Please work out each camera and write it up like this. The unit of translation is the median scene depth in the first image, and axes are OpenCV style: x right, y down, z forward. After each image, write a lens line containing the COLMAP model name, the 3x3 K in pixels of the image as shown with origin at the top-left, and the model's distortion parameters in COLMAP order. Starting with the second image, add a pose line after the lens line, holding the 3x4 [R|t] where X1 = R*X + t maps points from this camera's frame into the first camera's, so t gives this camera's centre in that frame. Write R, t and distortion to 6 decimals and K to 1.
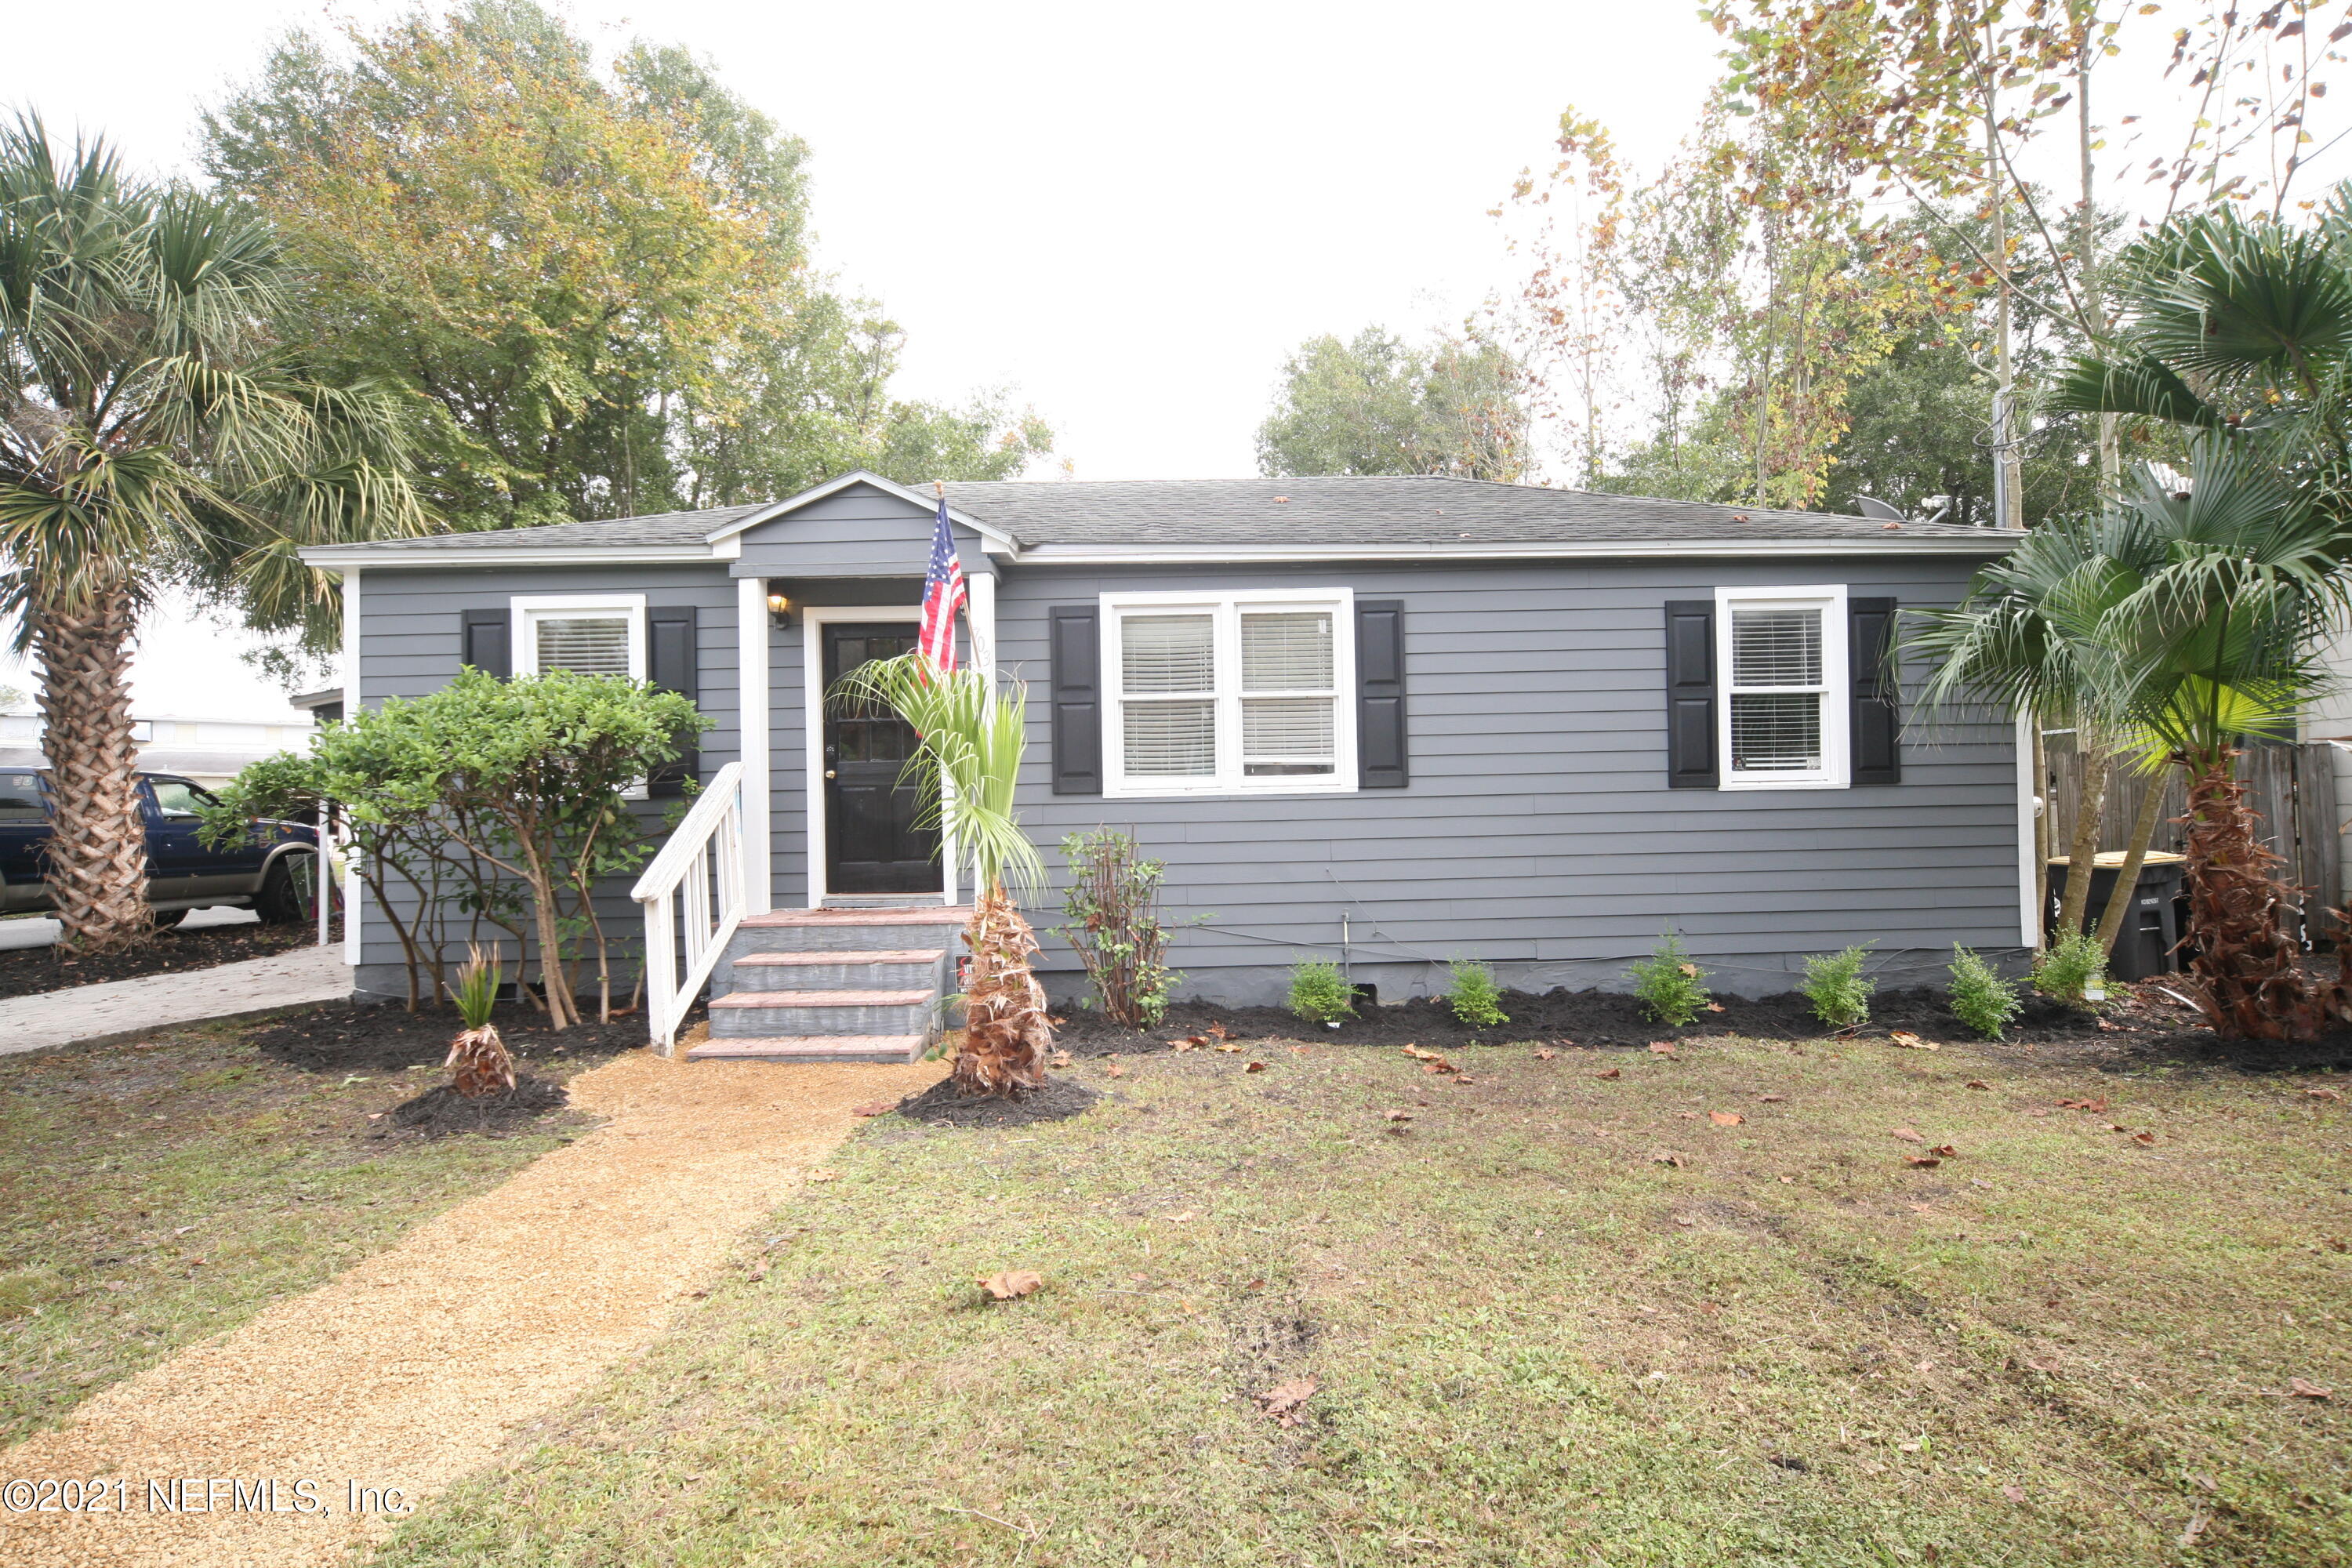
lens RADIAL K [[1084.8, 0, 1175.6], [0, 1084.8, 788.1], [0, 0, 1]] dist [-0.003738, -0.000262]
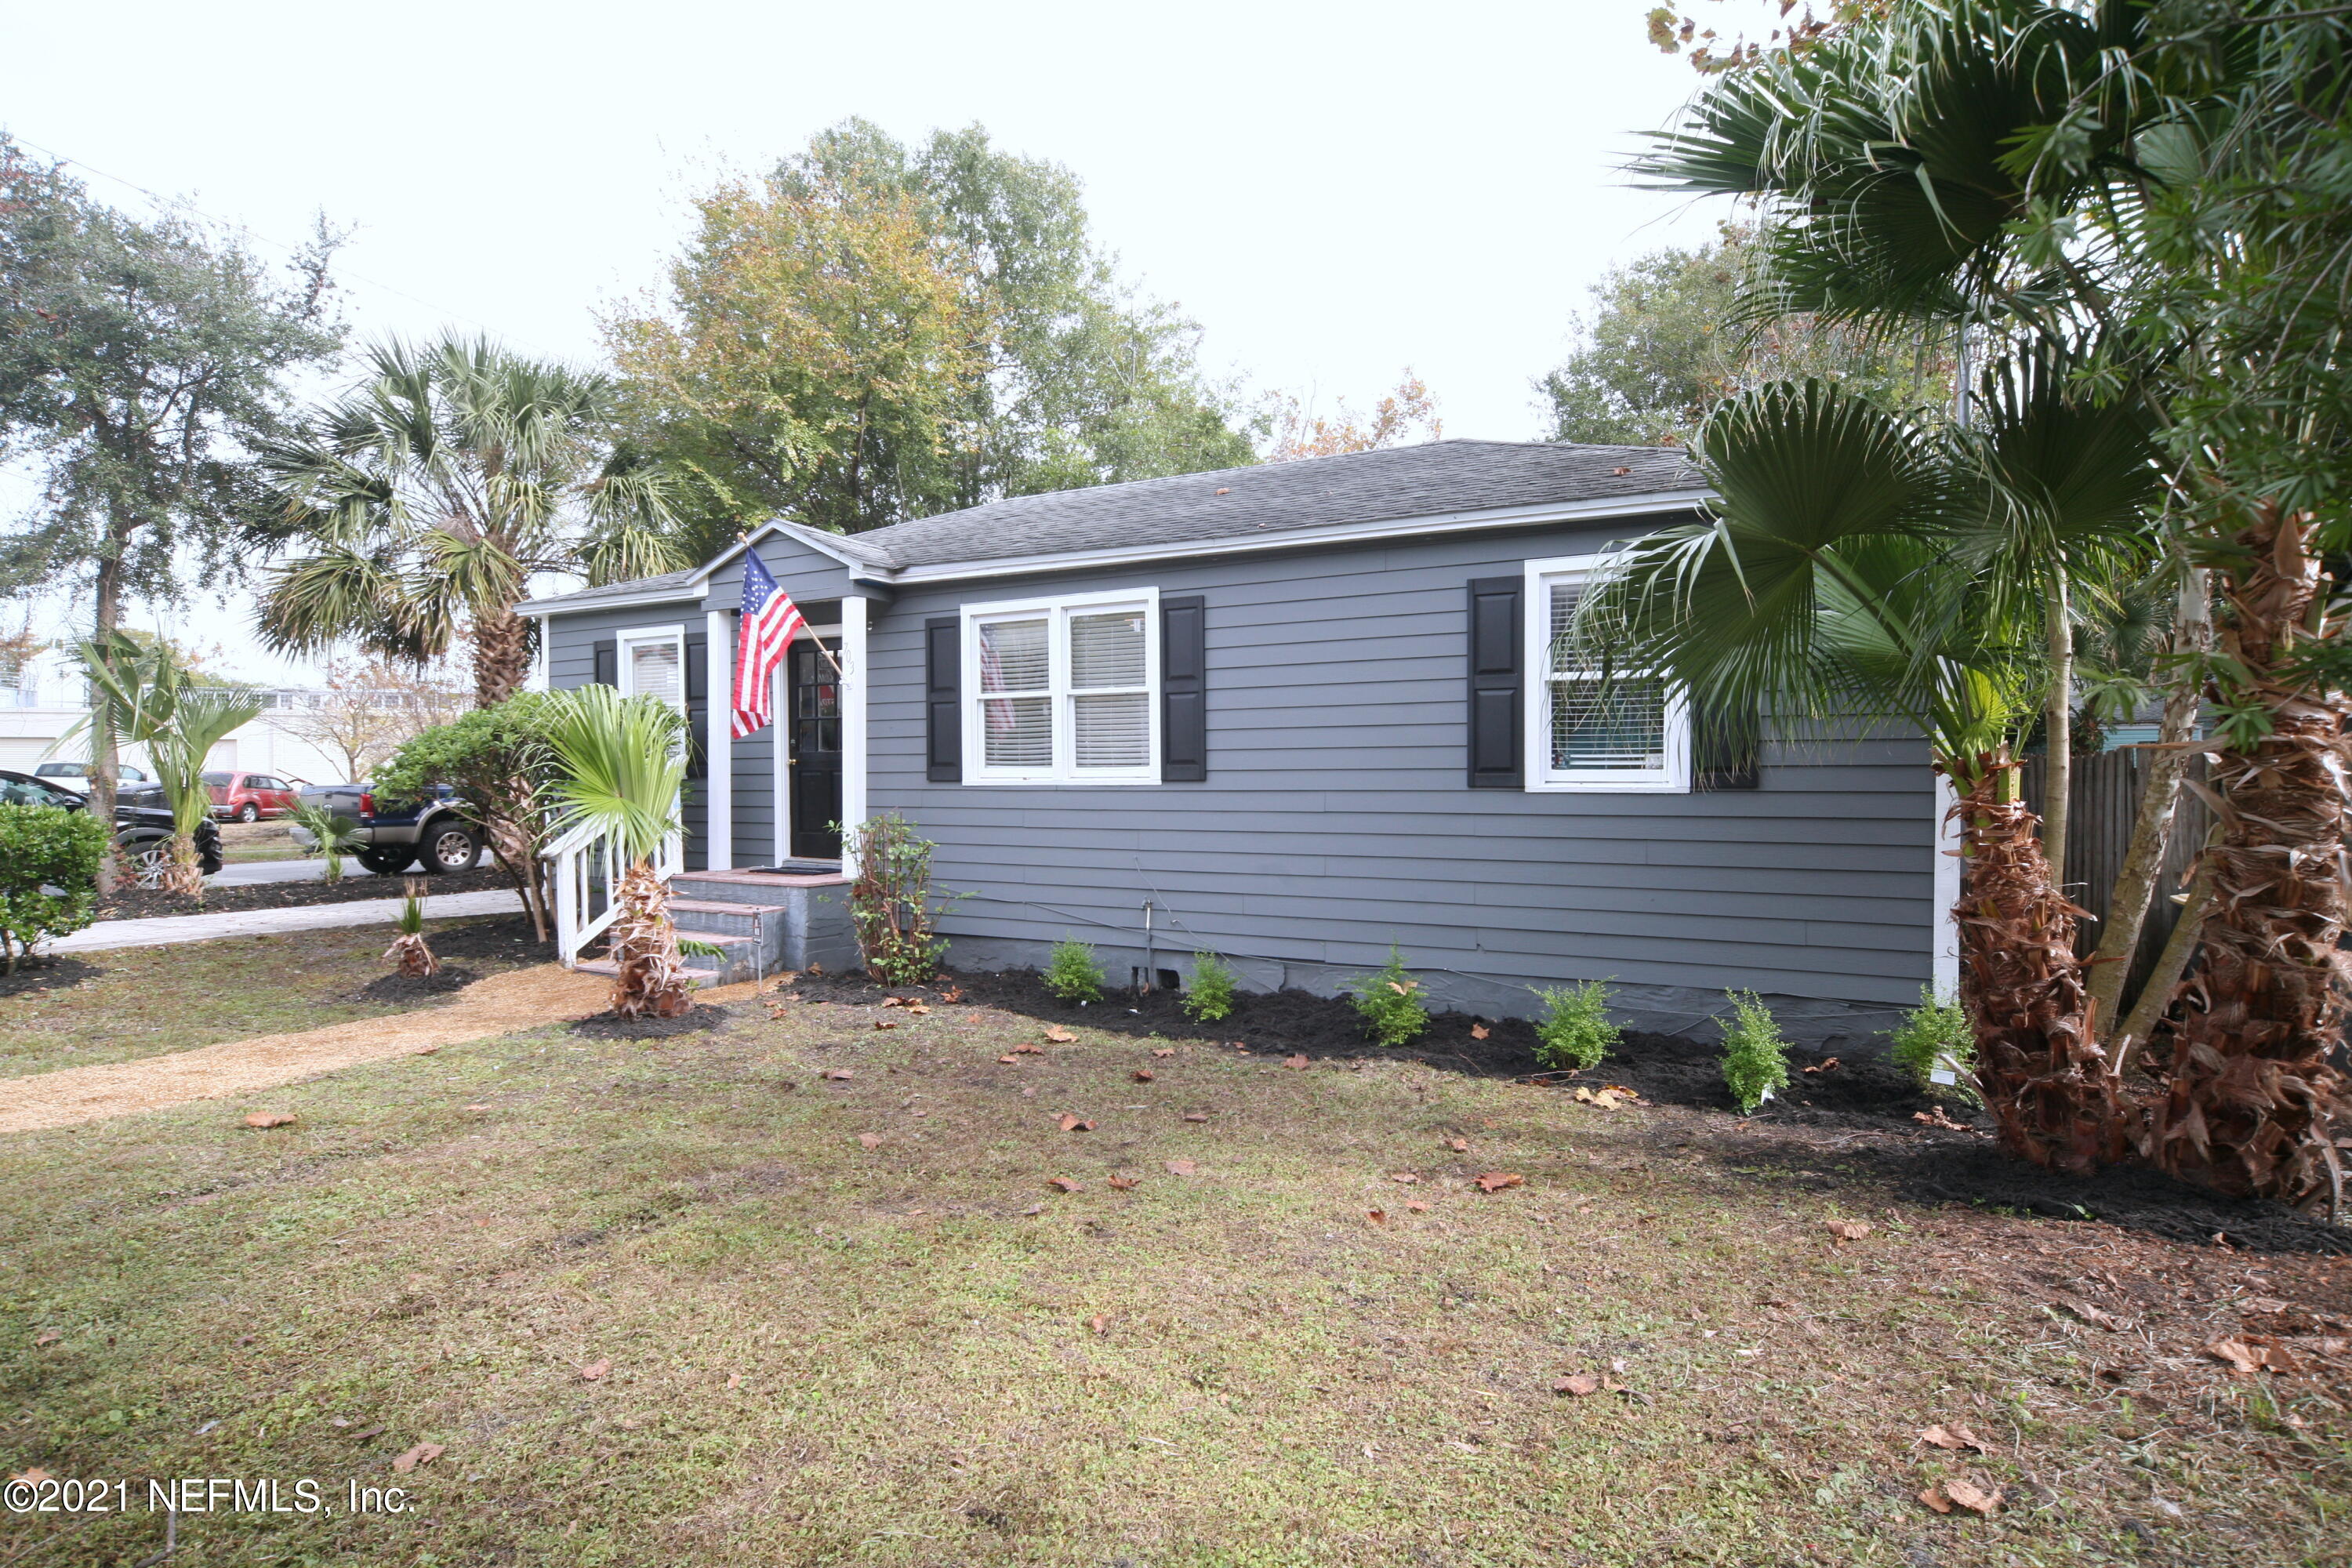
lens RADIAL K [[1084.8, 0, 1174.8], [0, 1084.8, 784.4], [0, 0, 1]] dist [-0.003738, -0.000262]
pose [[0.892123, 0.020758, -0.451315, 0.645175], [-0.006403, 0.999425, 0.033311, -0.031253], [0.451747, -0.026827, 0.891743, 0.082024]]
